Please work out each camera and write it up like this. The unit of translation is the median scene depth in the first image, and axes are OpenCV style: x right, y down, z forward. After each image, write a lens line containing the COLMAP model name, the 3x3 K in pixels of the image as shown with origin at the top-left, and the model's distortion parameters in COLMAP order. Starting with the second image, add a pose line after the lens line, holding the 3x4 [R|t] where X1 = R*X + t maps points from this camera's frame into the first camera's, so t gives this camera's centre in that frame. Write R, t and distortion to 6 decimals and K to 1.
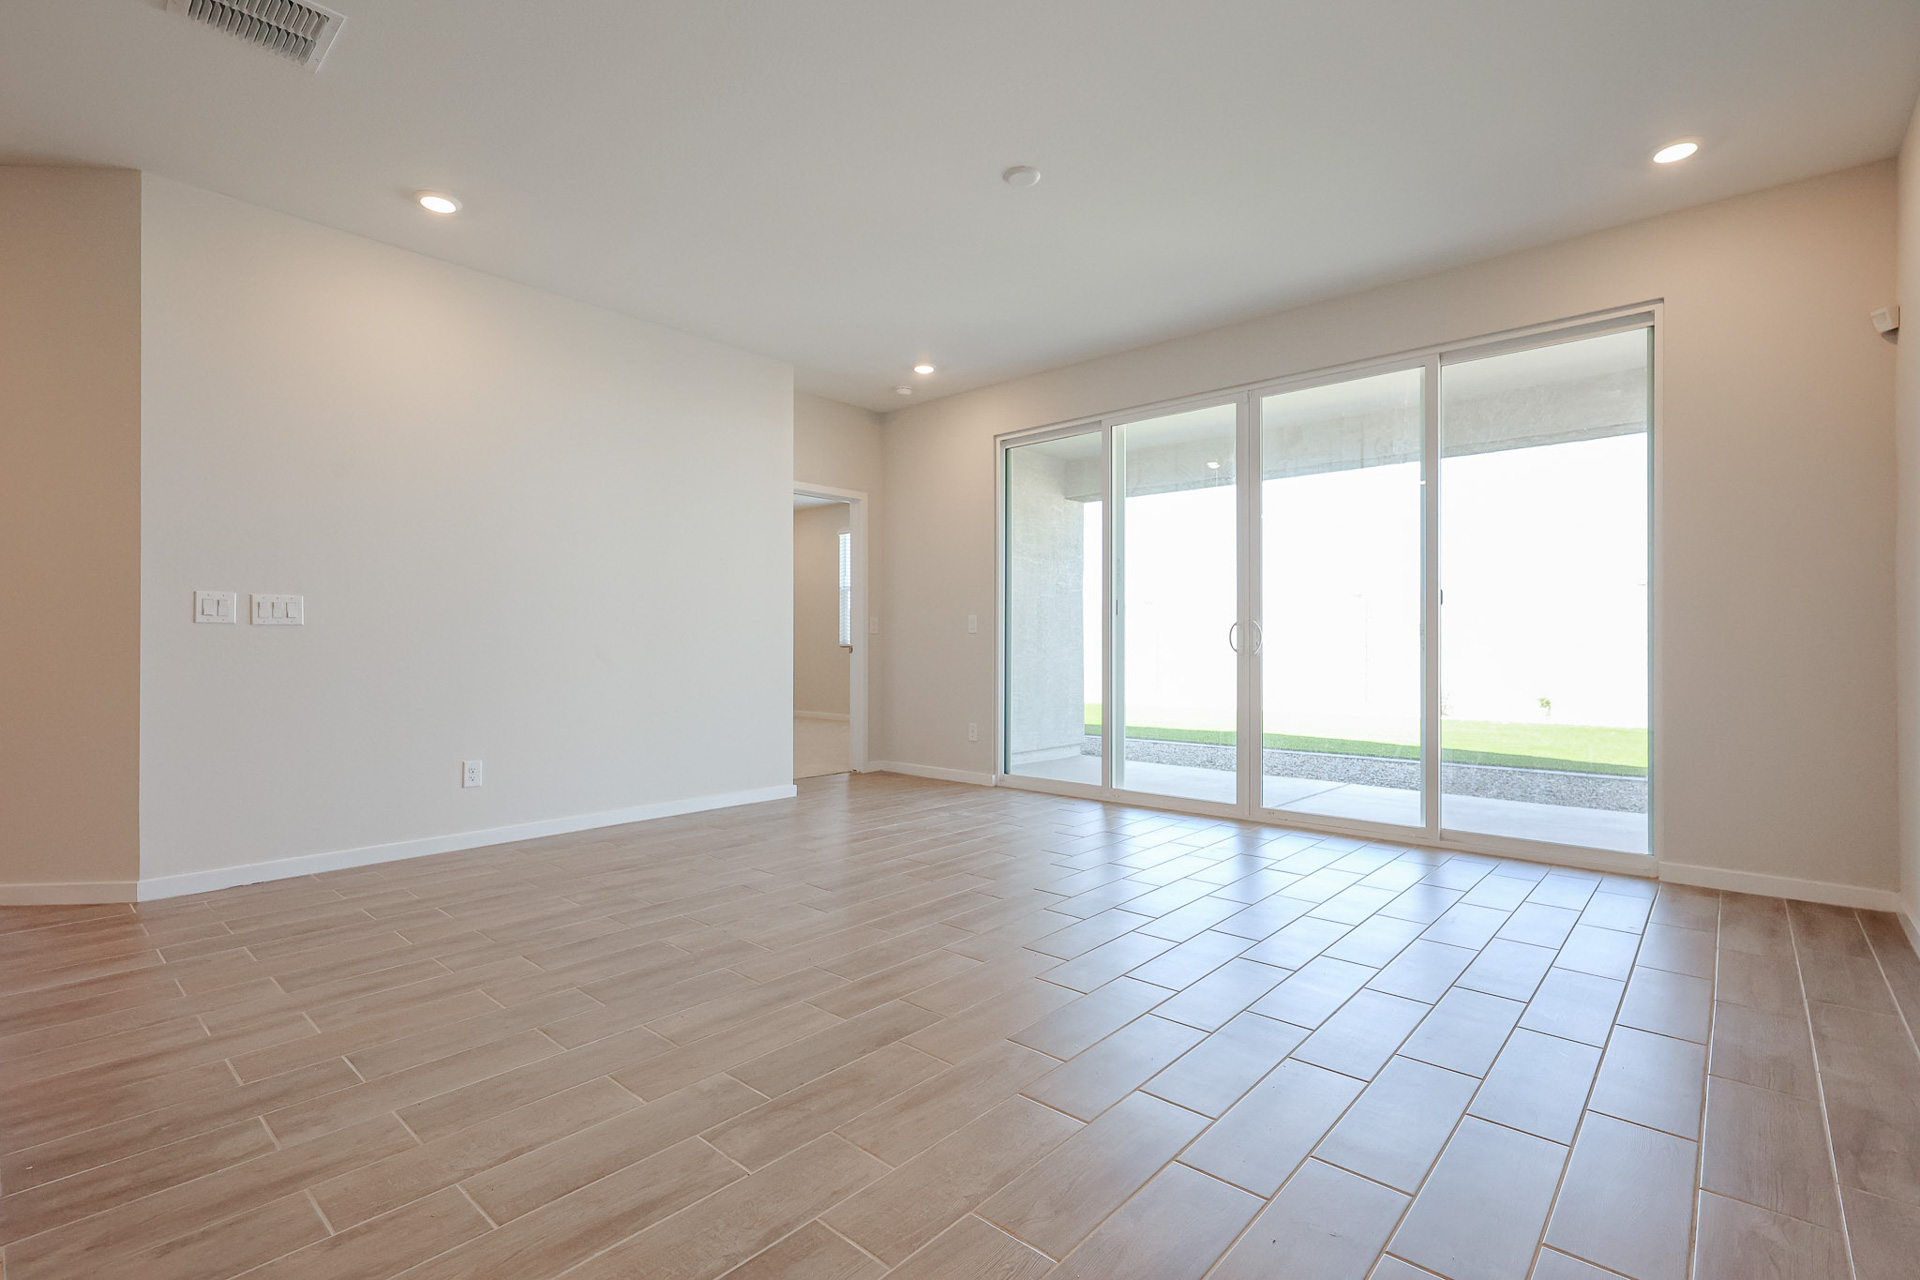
lens RADIAL K [[873.1, 0, 955.0], [0, 873.1, 648.1], [0, 0, 1]] dist [0.001811, 0.000212]
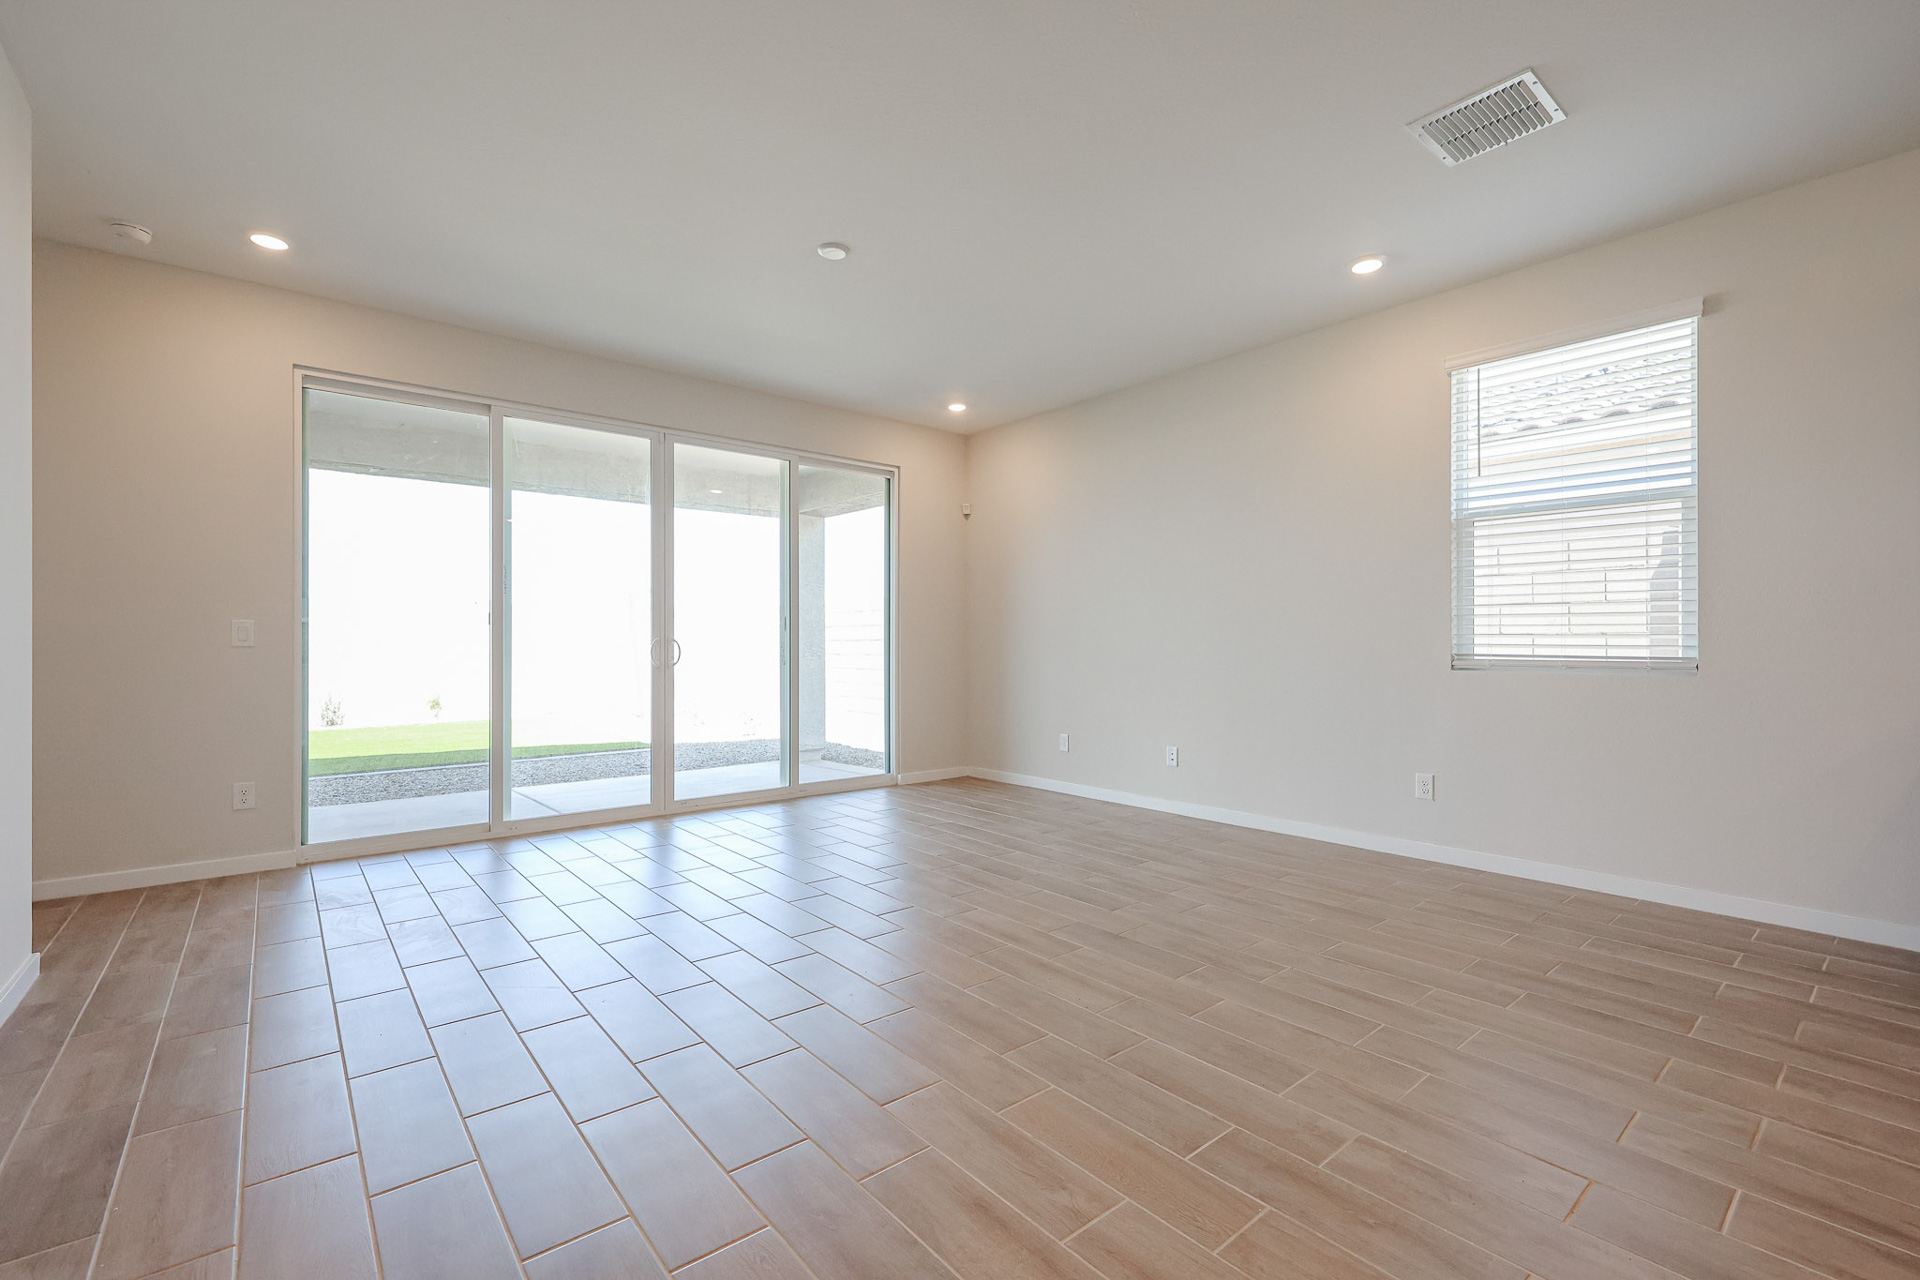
lens RADIAL K [[826.0, 0, 953.5], [0, 826.0, 647.2], [0, 0, 1]] dist [0.003306, -0.000447]
pose [[0.148657, -0.001821, 0.988887, -0.668726], [0.005967, 0.999982, 0.000944, -0.017926], [-0.988871, 0.005760, 0.148665, 0.477817]]
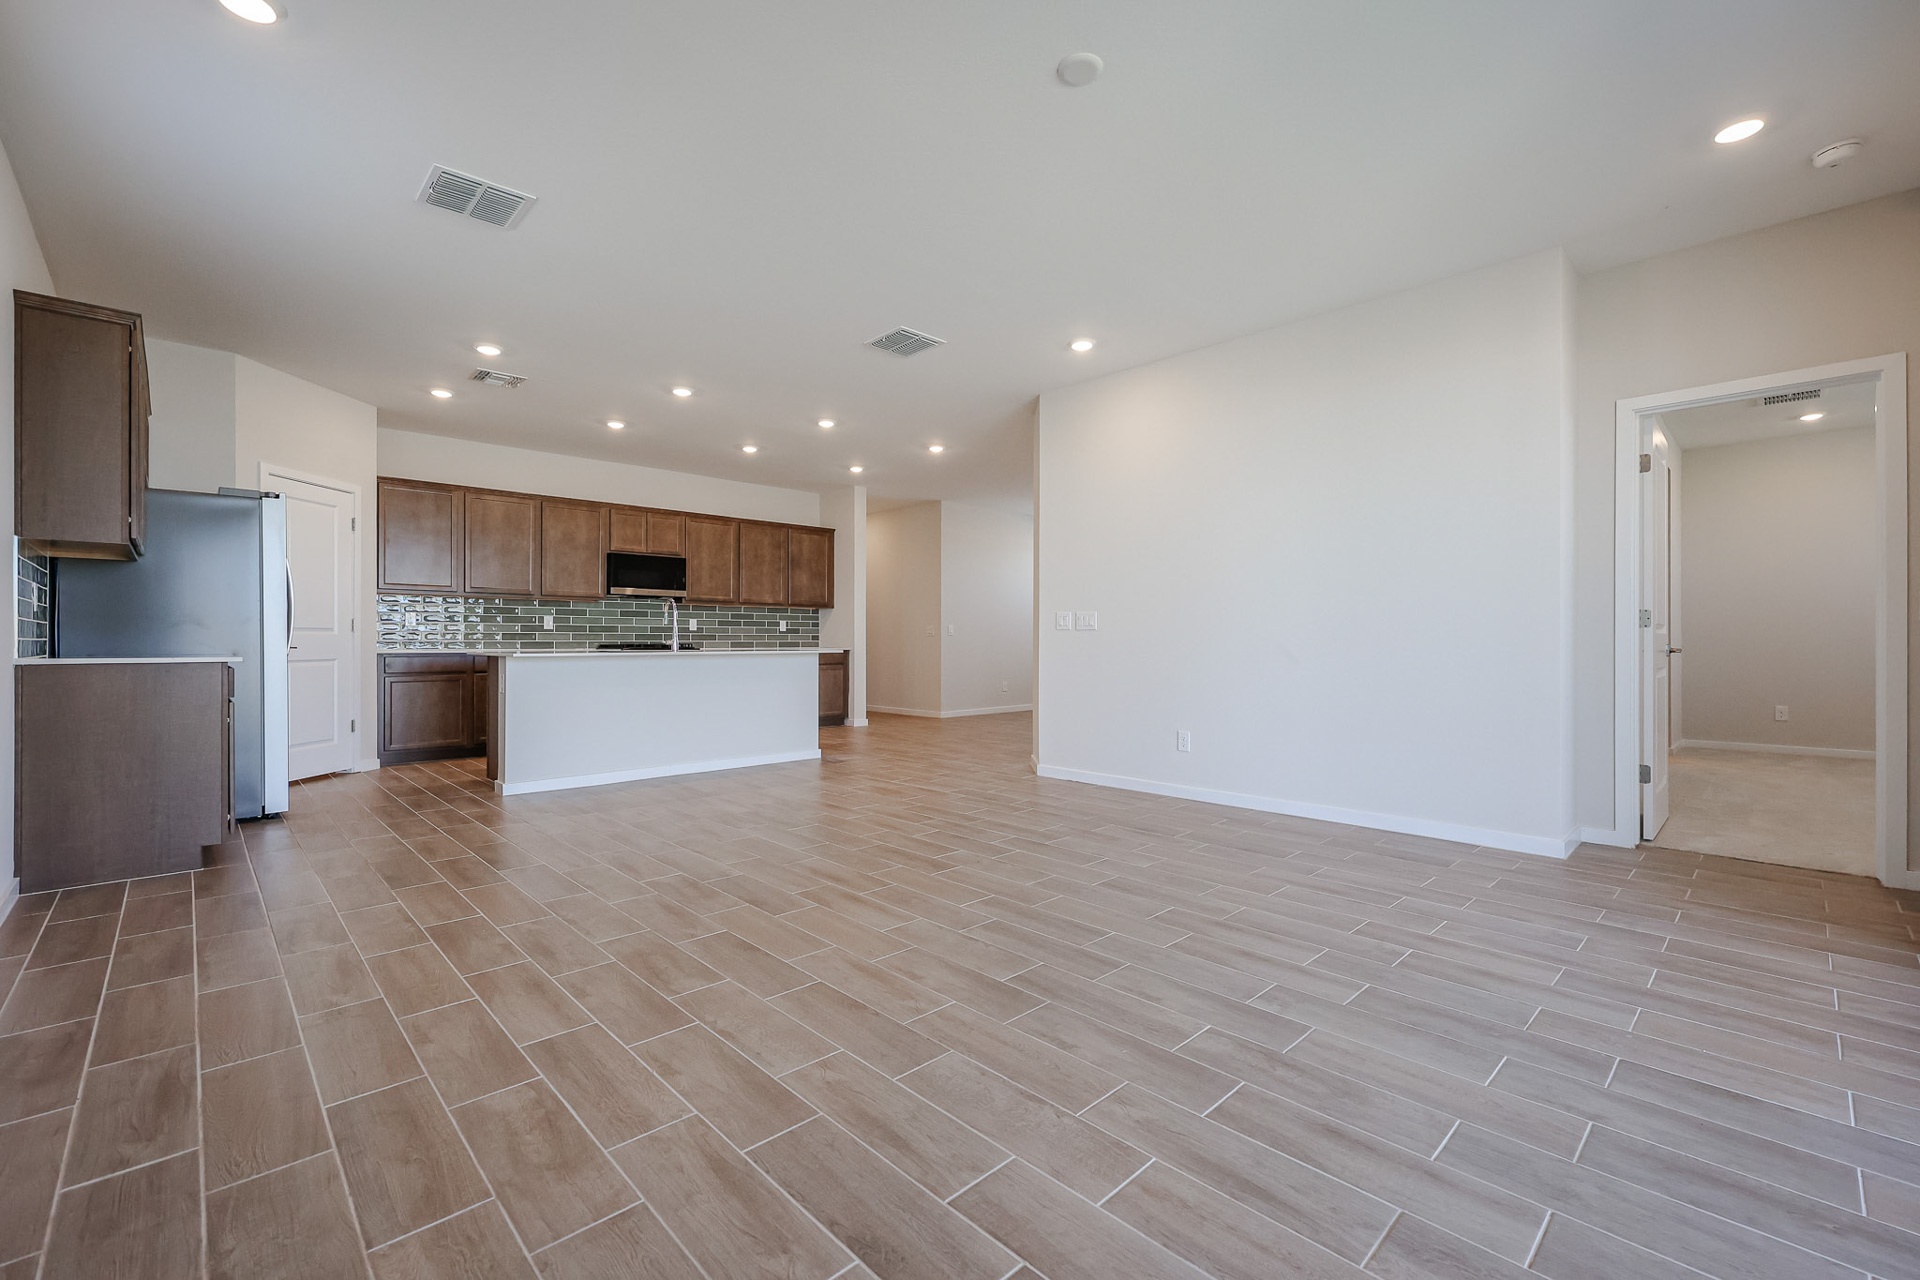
lens RADIAL K [[801.6, 0, 959.5], [0, 801.6, 644.5], [0, 0, 1]] dist [-0.001955, 0.000051]
pose [[-0.072004, 0.004284, -0.997395, 0.578993], [-0.004817, 0.999978, 0.004643, -0.004021], [0.997393, 0.005138, -0.071982, 0.655135]]
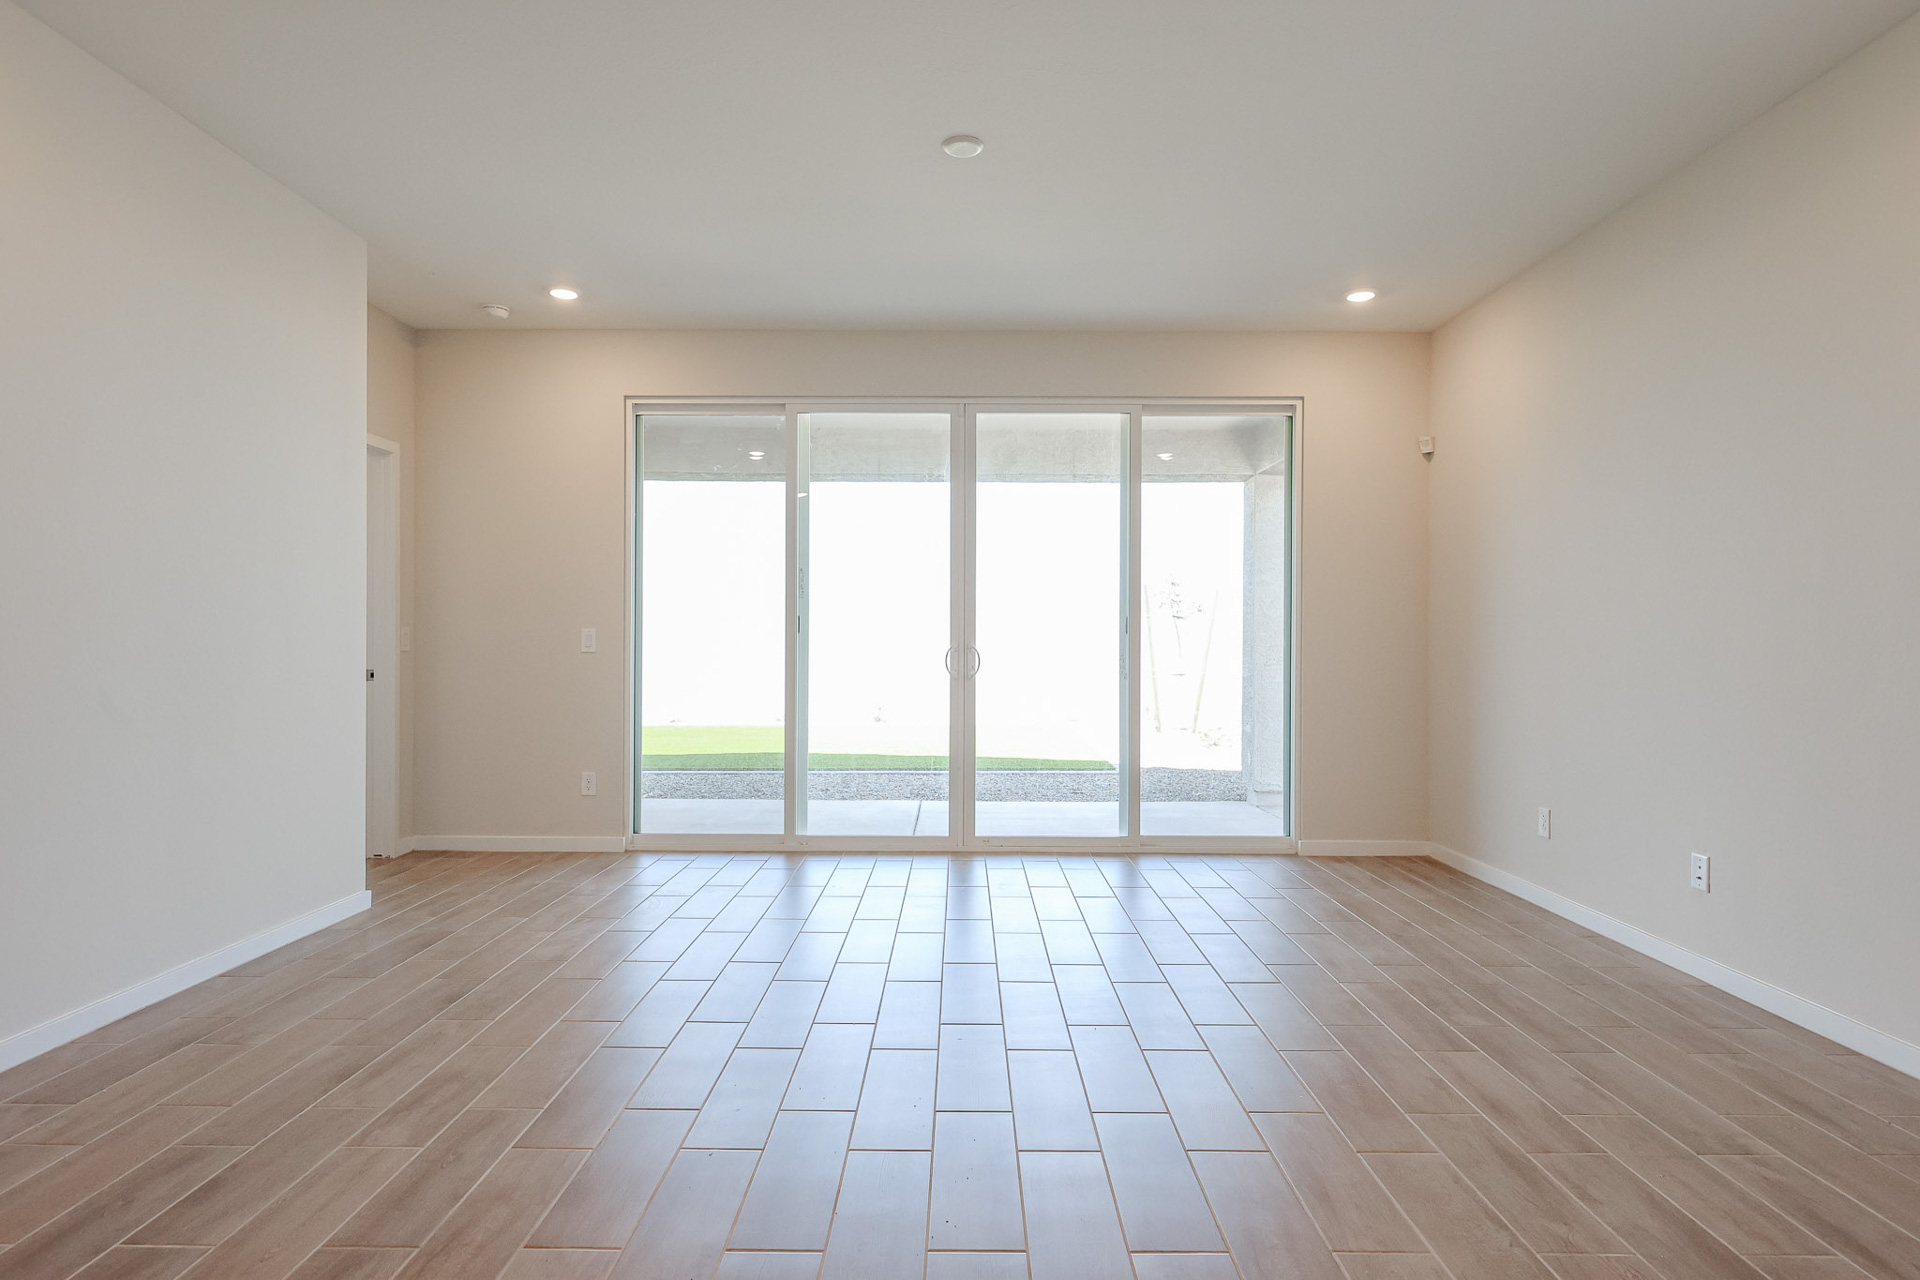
lens RADIAL K [[1019.2, 0, 951.9], [0, 1019.2, 648.5], [0, 0, 1]] dist [-0.003152, -0.002560]
pose [[0.750370, -0.002204, 0.661015, -0.417593], [-0.000597, 0.999992, 0.004011, -0.030726], [-0.661018, -0.003404, 0.750362, 0.170349]]
